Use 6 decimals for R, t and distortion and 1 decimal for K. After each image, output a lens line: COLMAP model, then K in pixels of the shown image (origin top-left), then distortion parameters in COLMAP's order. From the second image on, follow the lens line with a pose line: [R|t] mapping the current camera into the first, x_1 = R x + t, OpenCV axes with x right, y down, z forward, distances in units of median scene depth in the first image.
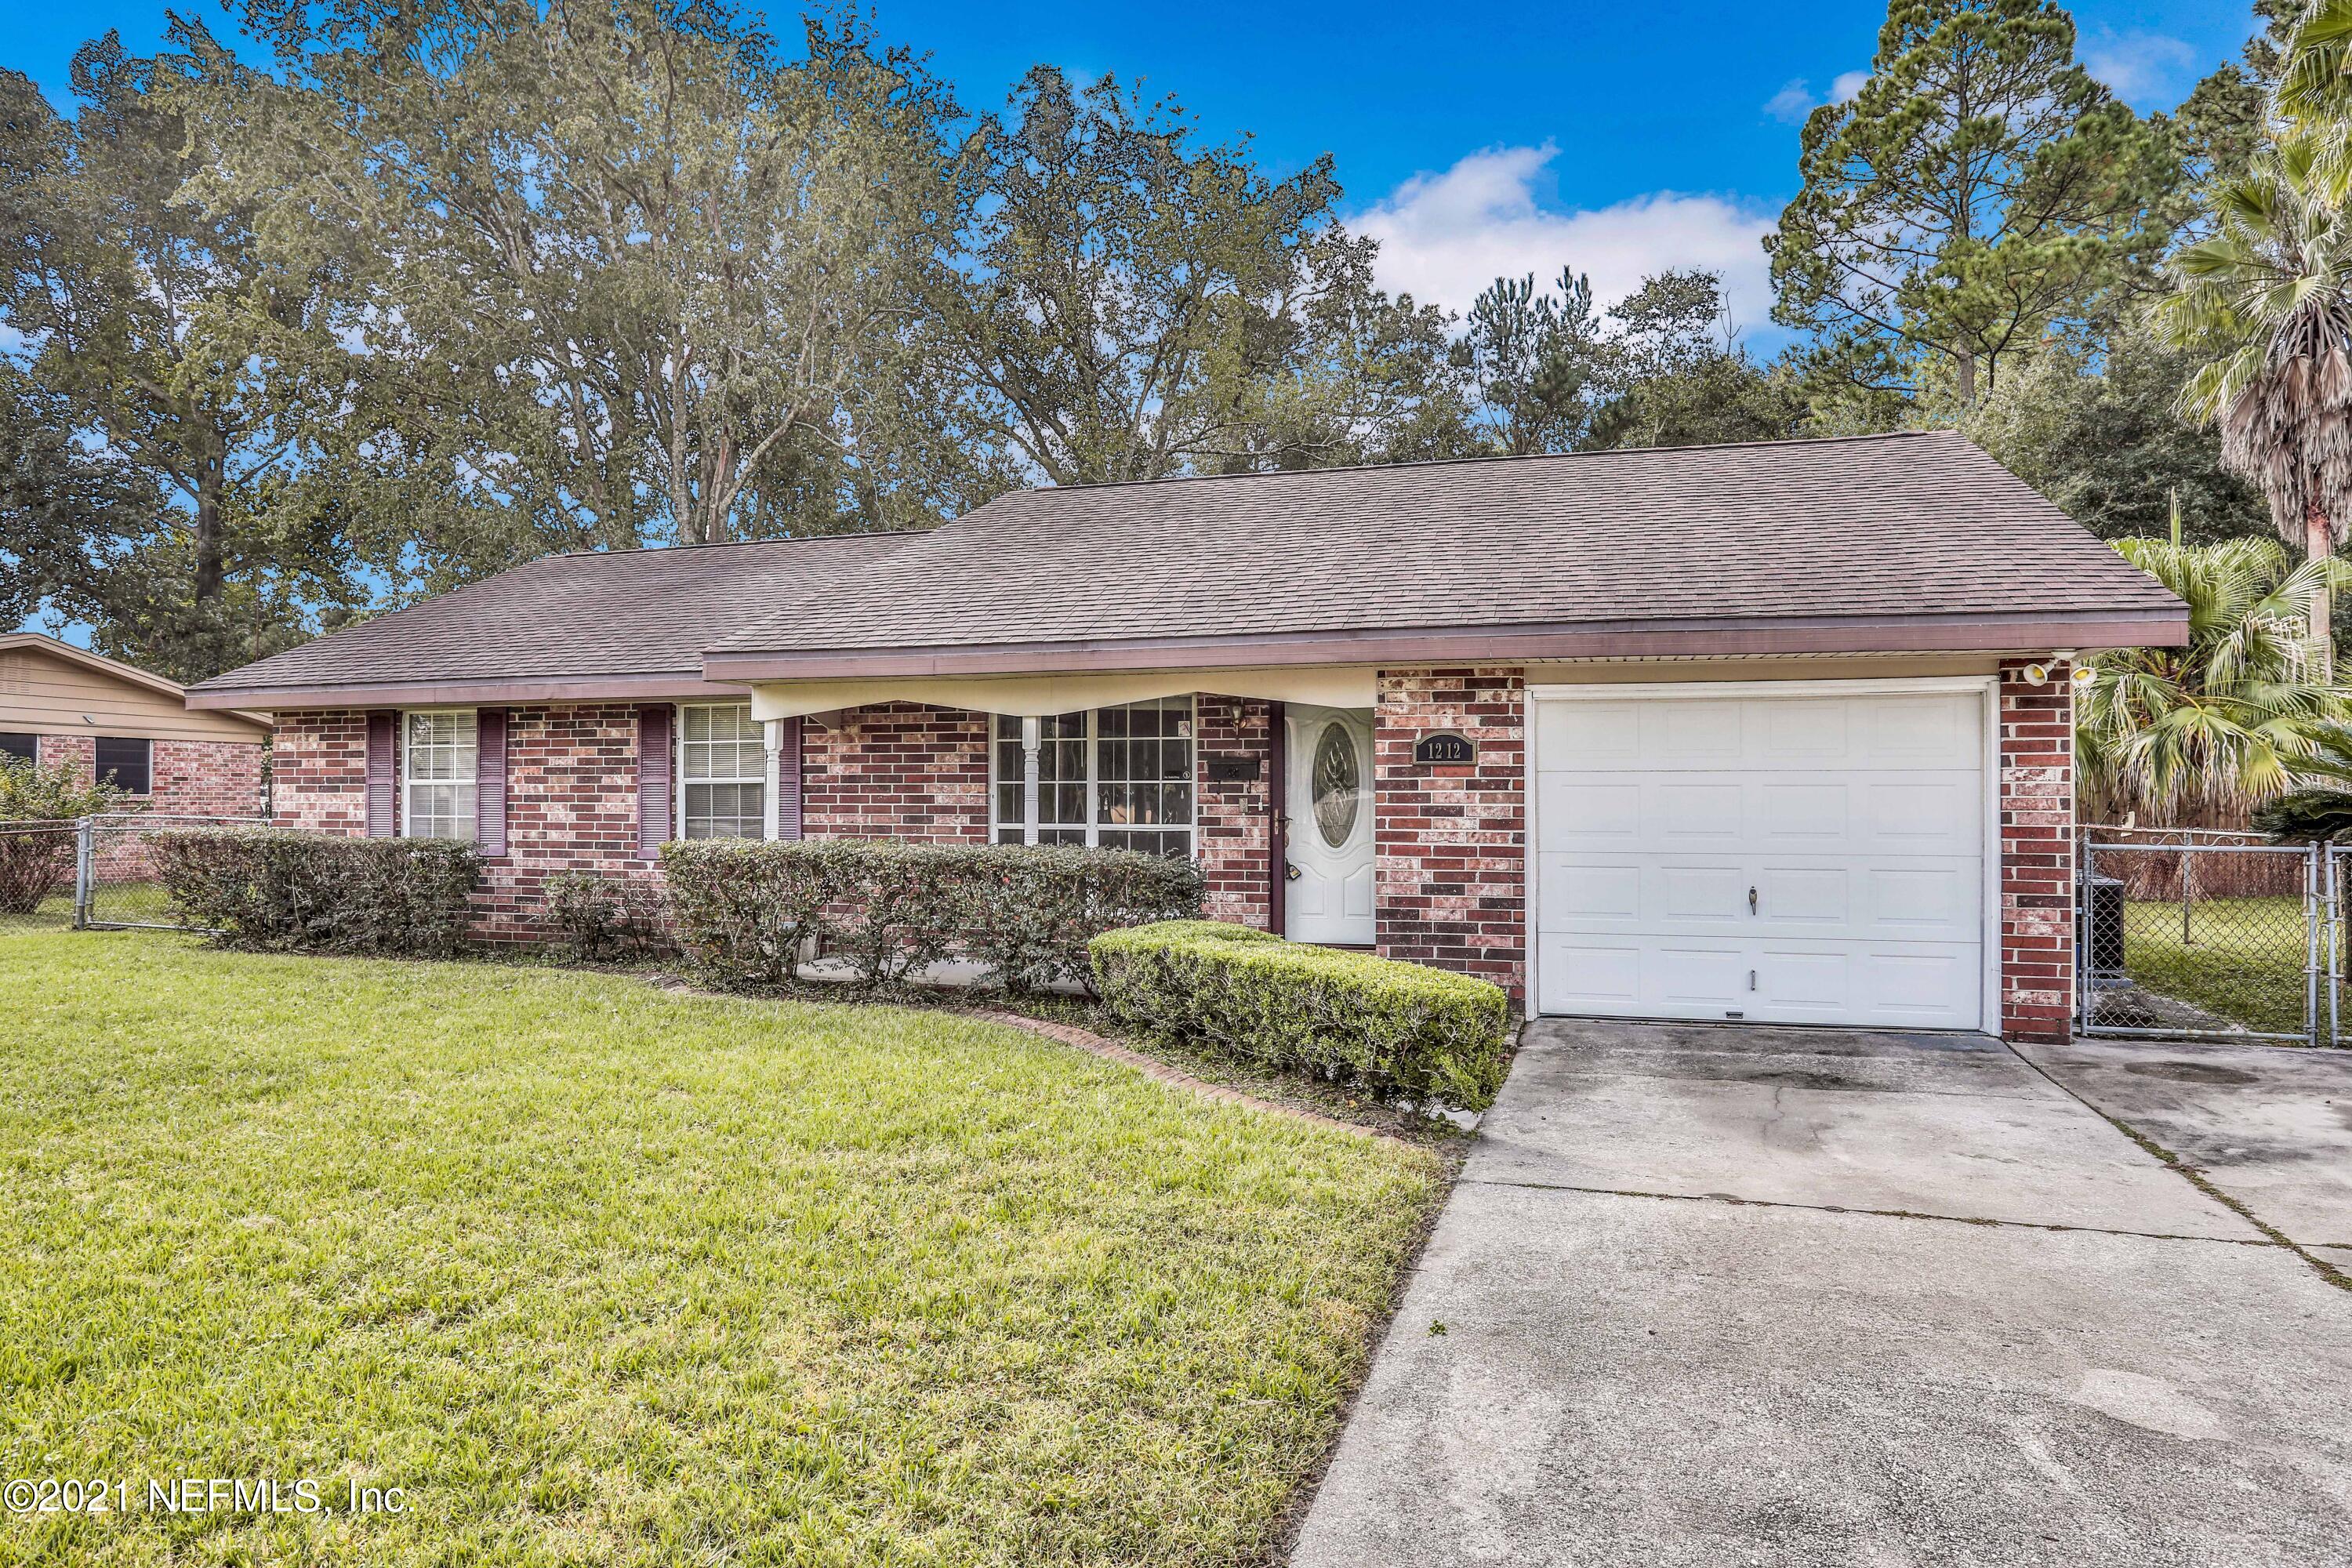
lens RADIAL K [[1410.5, 0, 1176.9], [0, 1410.5, 786.9], [0, 0, 1]] dist [-0.028685, 0.003545]
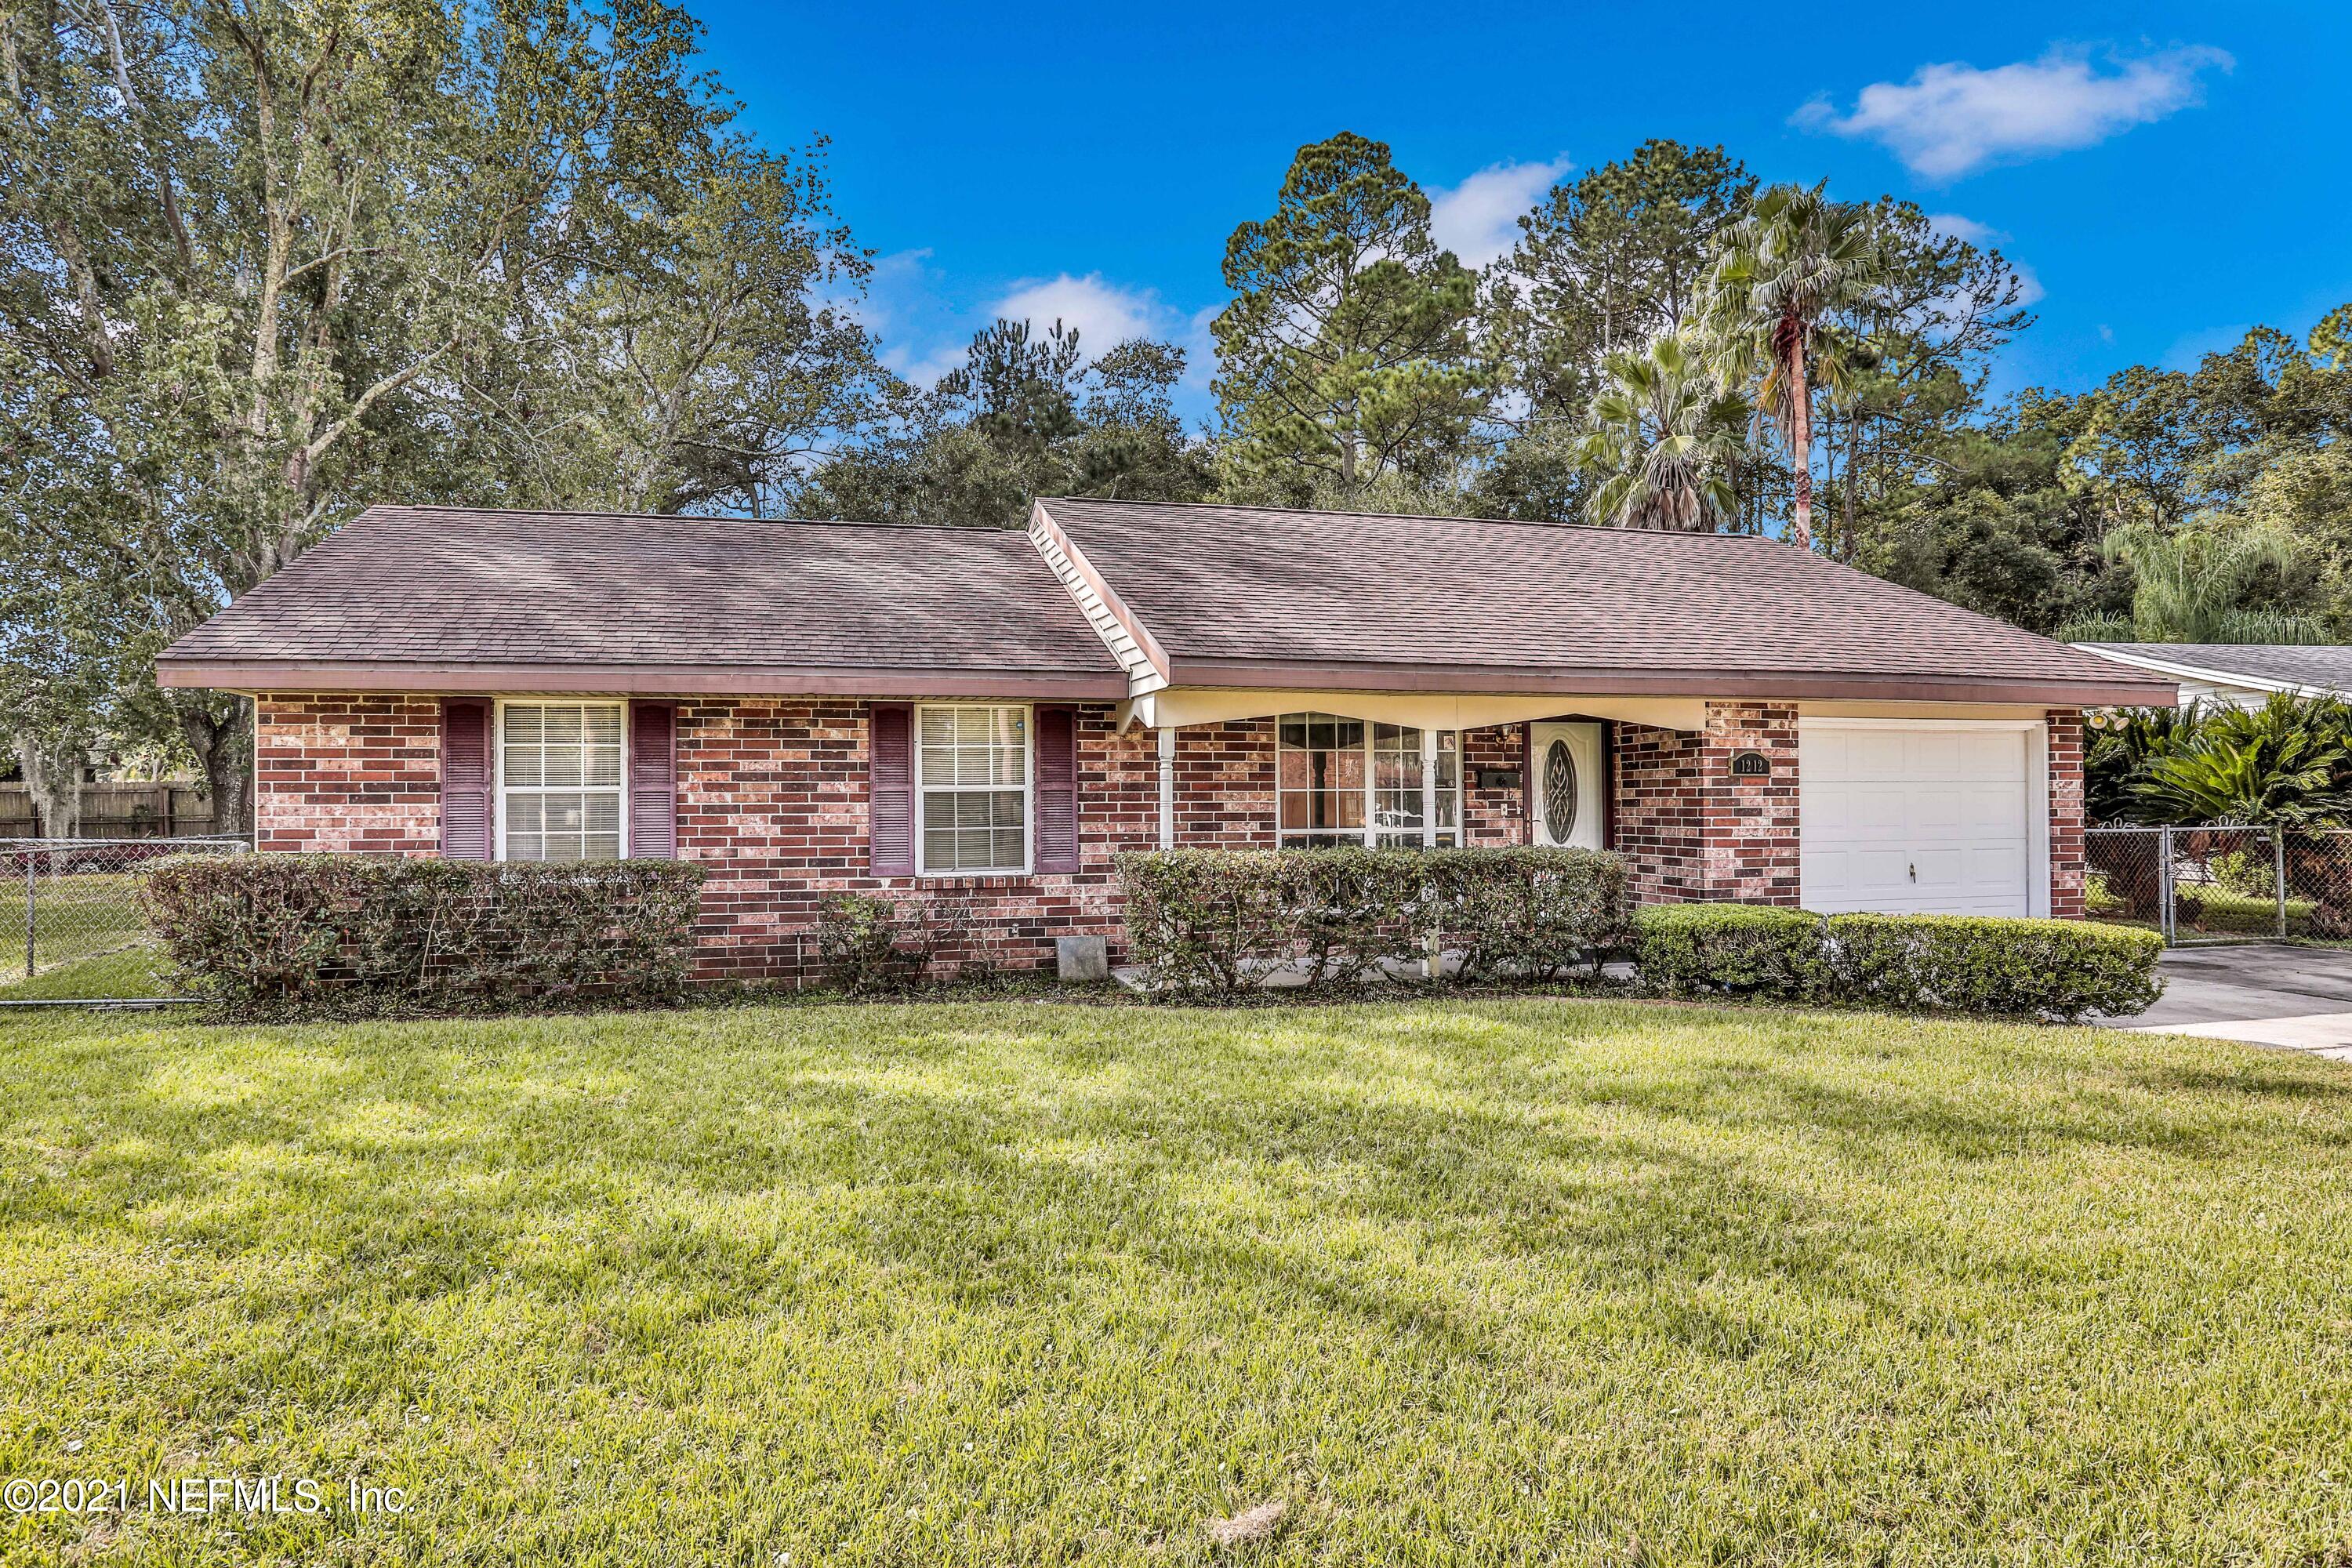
lens RADIAL K [[1372.0, 0, 1176.3], [0, 1372.0, 782.4], [0, 0, 1]] dist [-0.028628, 0.000627]
pose [[0.846916, 0.002537, 0.531721, -0.682712], [0.001916, 0.999968, -0.007823, -0.001014], [-0.531723, 0.007644, 0.846884, 0.162421]]
